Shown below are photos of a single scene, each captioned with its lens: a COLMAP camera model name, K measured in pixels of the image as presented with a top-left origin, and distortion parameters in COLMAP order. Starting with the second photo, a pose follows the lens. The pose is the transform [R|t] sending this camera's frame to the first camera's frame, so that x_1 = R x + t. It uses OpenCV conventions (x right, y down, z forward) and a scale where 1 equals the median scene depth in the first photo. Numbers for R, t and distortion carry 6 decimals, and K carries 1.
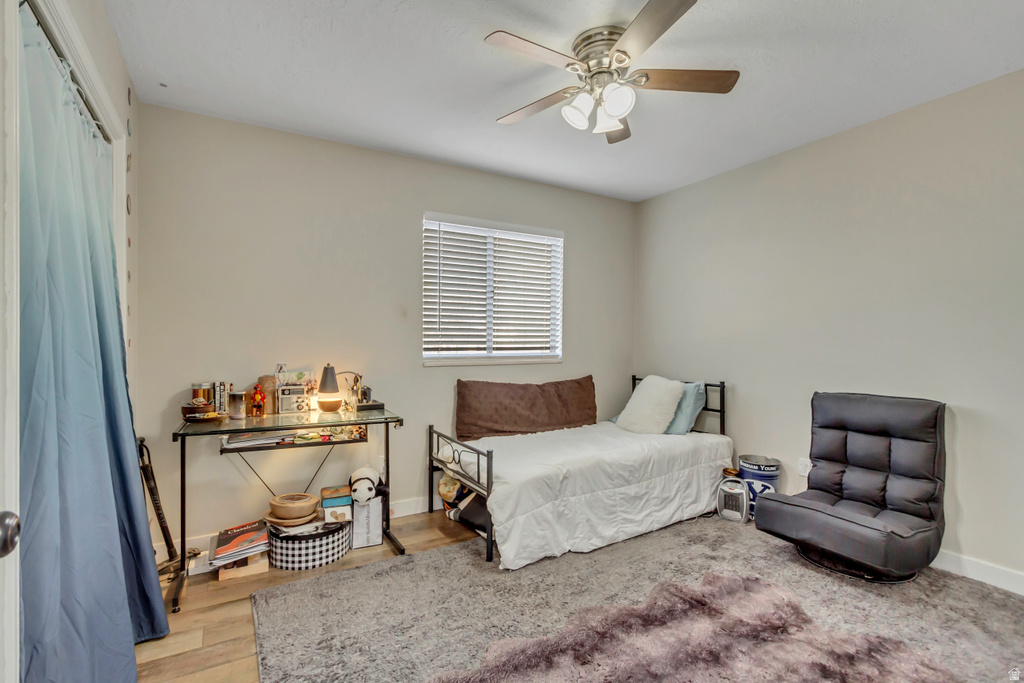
lens RADIAL K [[470.2, 0, 512.9], [0, 470.2, 343.2], [0, 0, 1]] dist [0.010125, -0.003245]
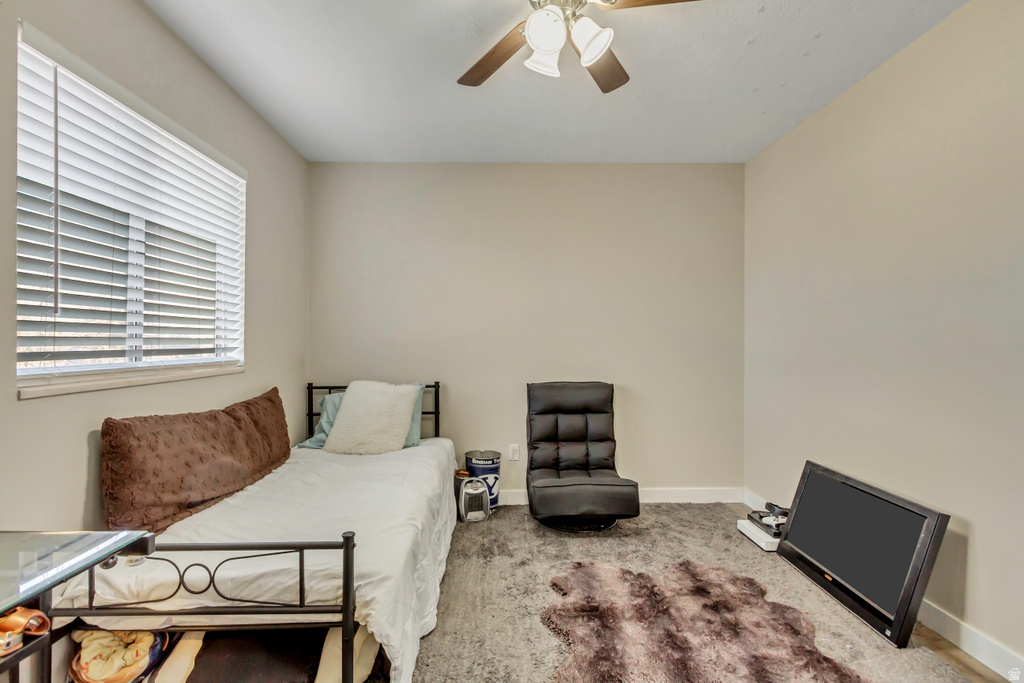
lens RADIAL K [[470.2, 0, 511.8], [0, 470.2, 342.2], [0, 0, 1]] dist [0.010125, -0.003245]
pose [[0.501847, -0.002935, 0.864951, -0.343443], [0.004822, 0.999988, 0.000595, 0.002188], [-0.864943, 0.003872, 0.501855, 0.440562]]
